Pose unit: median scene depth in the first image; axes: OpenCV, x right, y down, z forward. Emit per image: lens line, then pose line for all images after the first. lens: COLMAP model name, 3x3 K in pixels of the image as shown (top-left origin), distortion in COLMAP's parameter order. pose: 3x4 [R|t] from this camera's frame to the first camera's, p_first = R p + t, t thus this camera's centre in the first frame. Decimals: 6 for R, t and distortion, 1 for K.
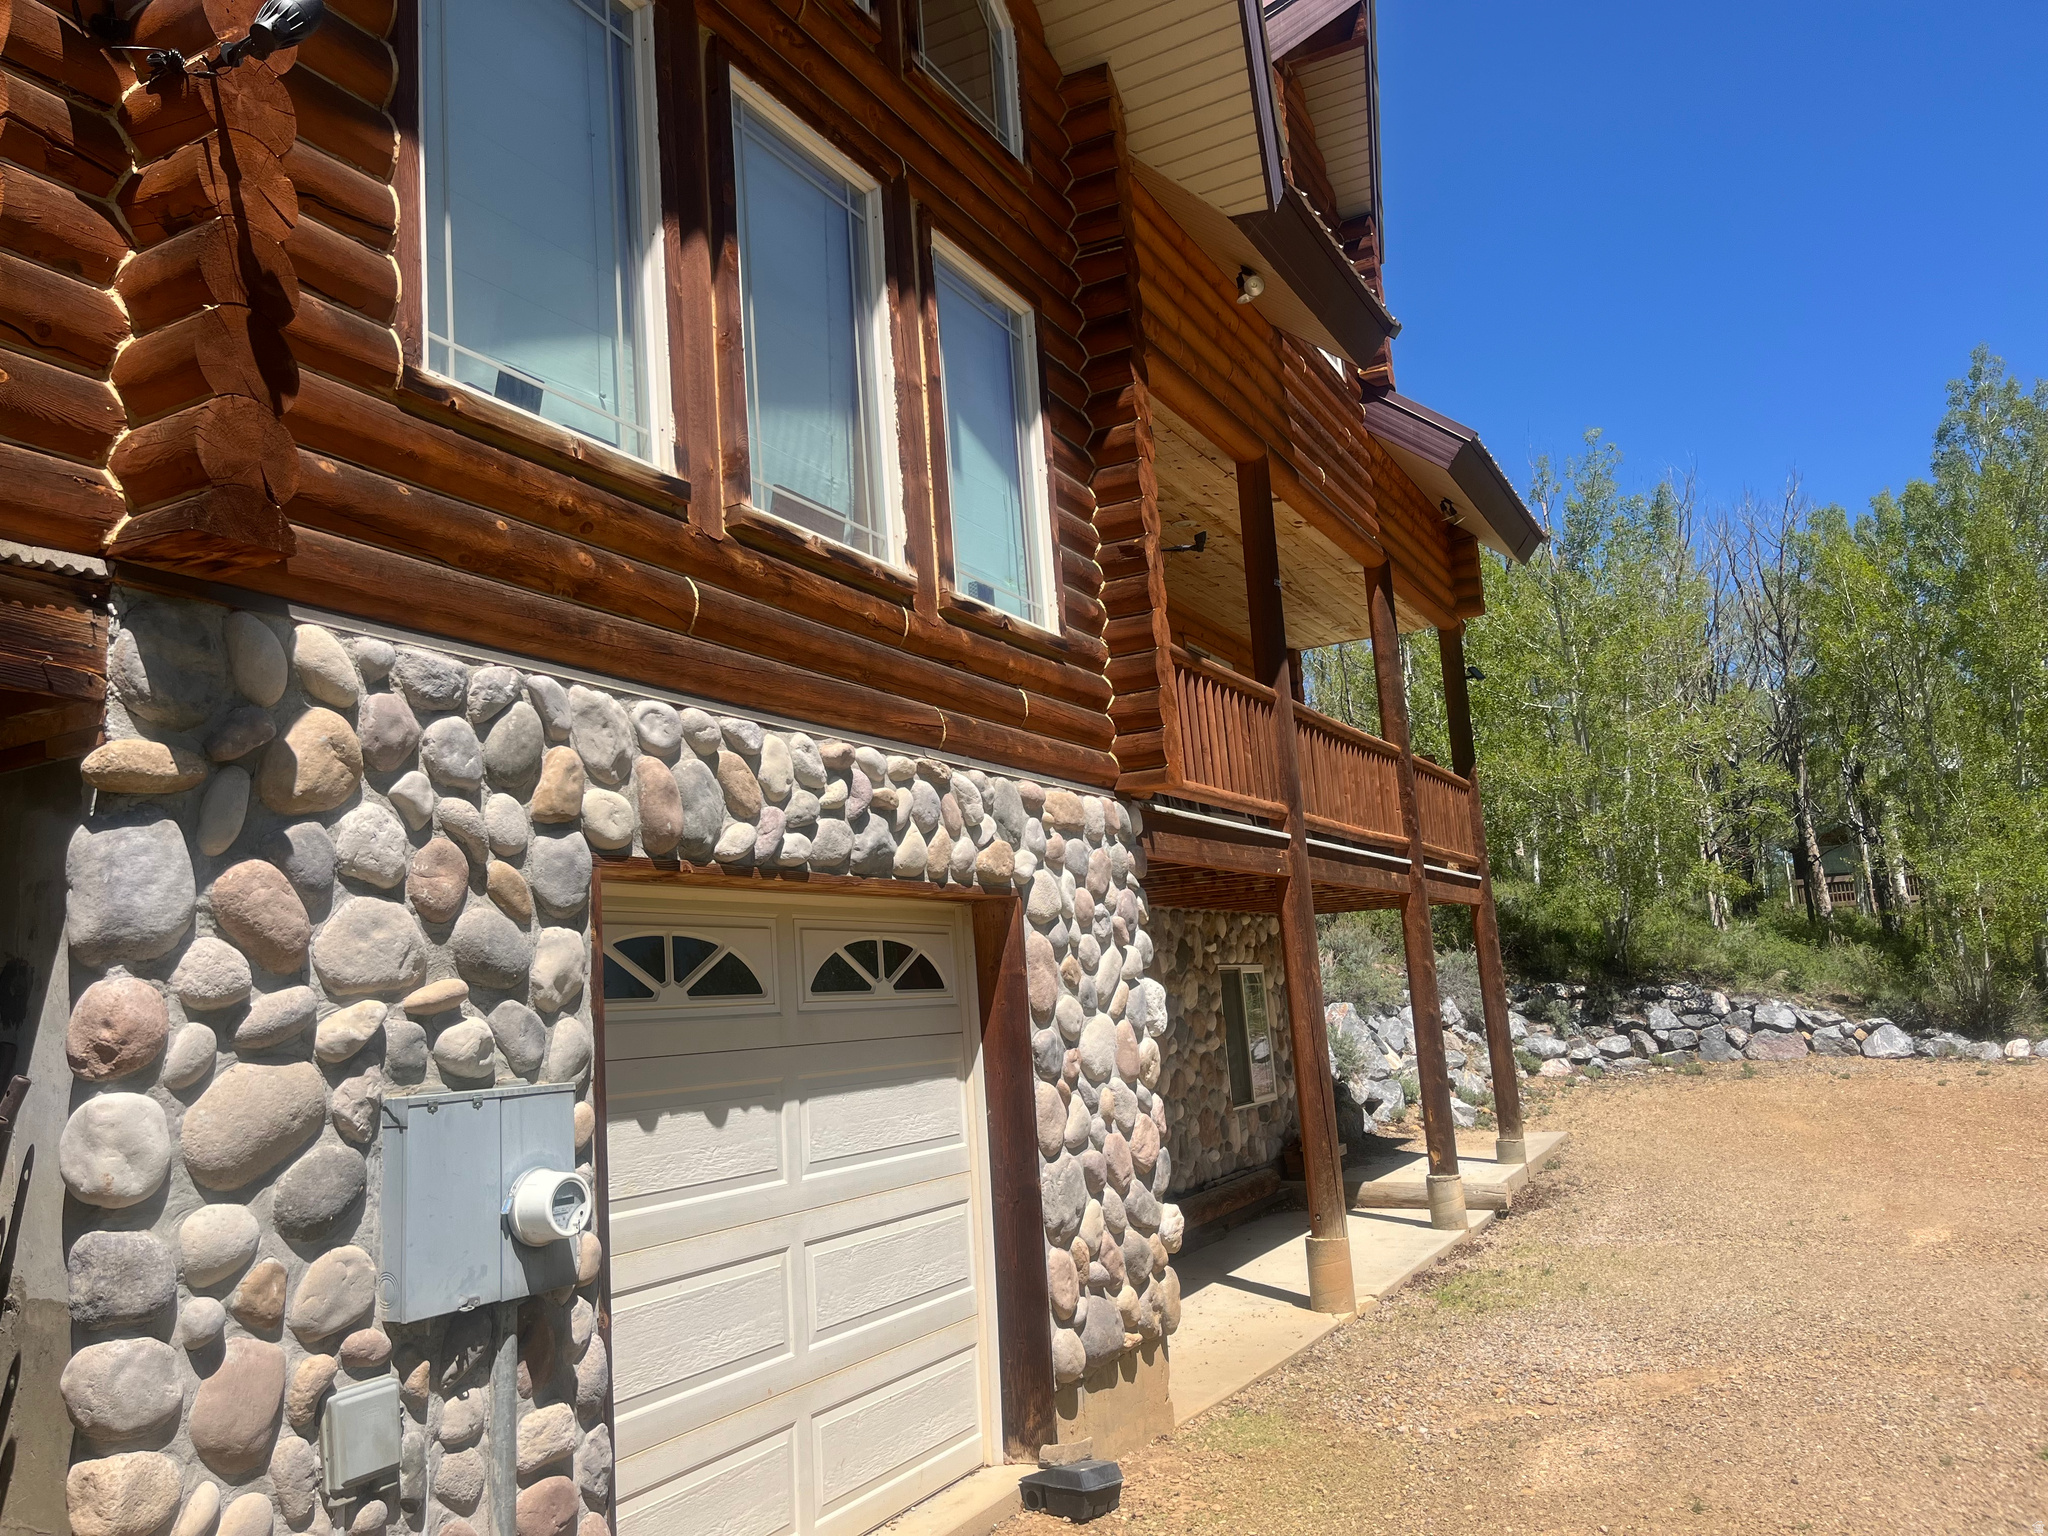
lens RADIAL K [[1554.9, 0, 1024.0], [0, 1554.9, 768.0], [0, 0, 1]] dist [0.095146, 0.000290]
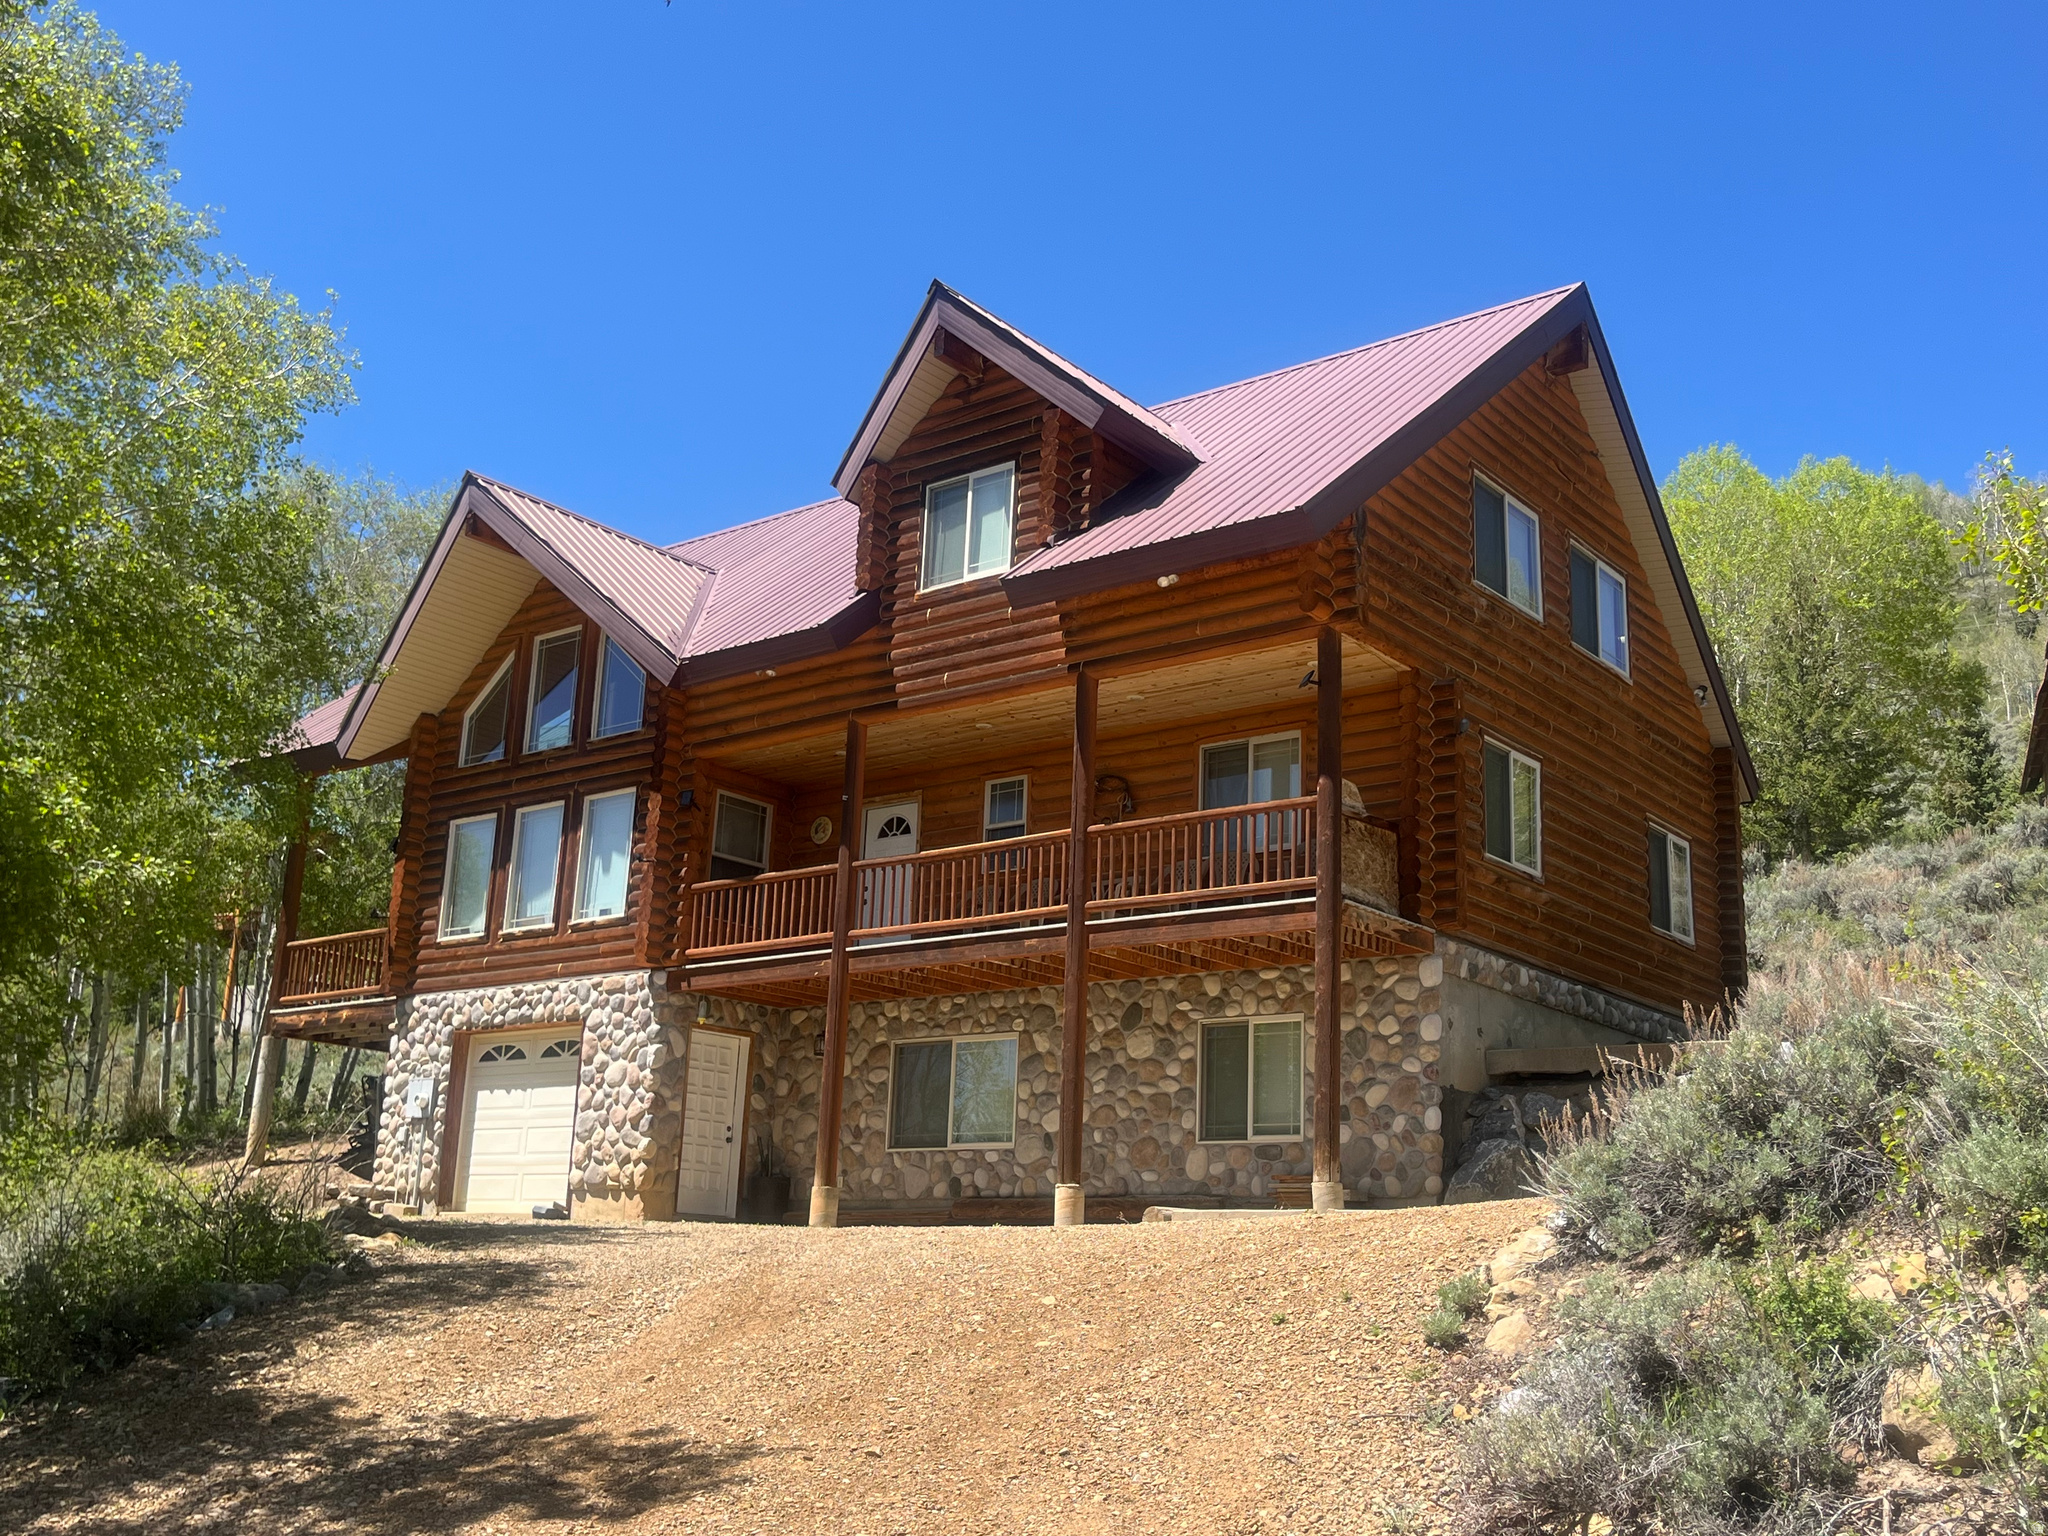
lens RADIAL K [[1982.1, 0, 1024.0], [0, 1982.1, 768.0], [0, 0, 1]] dist [0.131775, 0.006502]
pose [[-0.193467, -0.194732, -0.961587, 2.372297], [0.127949, 0.966726, -0.221516, 0.377593], [0.972728, -0.165890, -0.162114, 1.683161]]
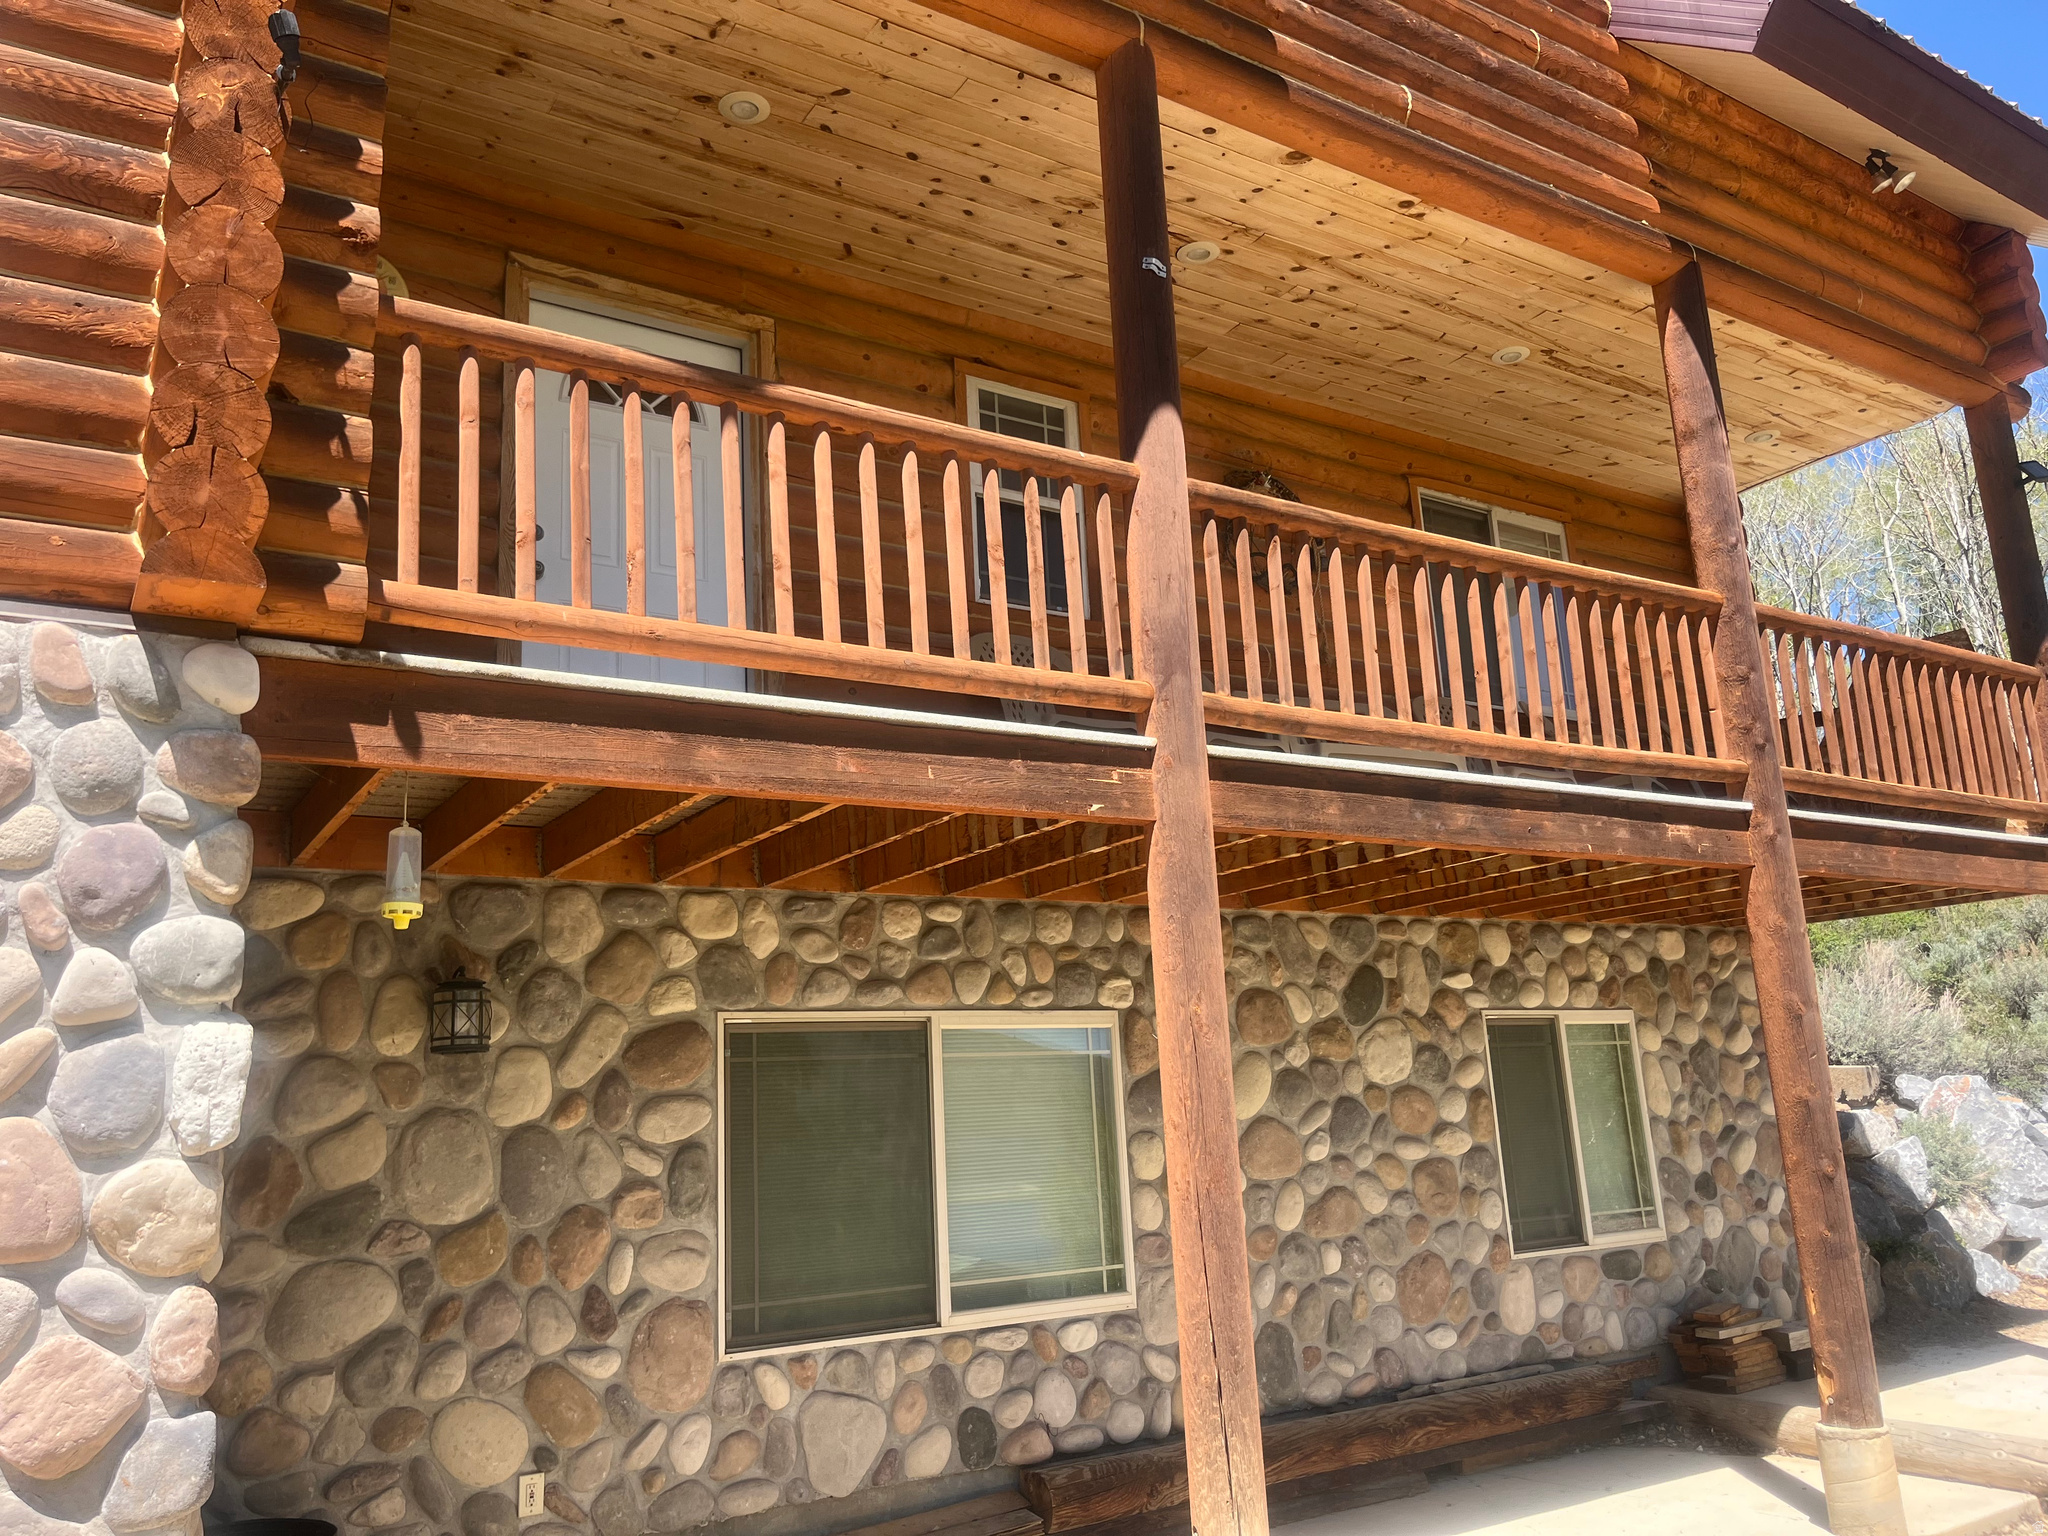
lens RADIAL K [[1563.2, 0, 1024.0], [0, 1563.2, 768.0], [0, 0, 1]] dist [0.054768, -0.083122]
pose [[0.865668, -0.082827, -0.493719, 0.406622], [0.064881, 0.996463, -0.053408, 0.080931], [0.496397, 0.014201, 0.867980, 0.576293]]
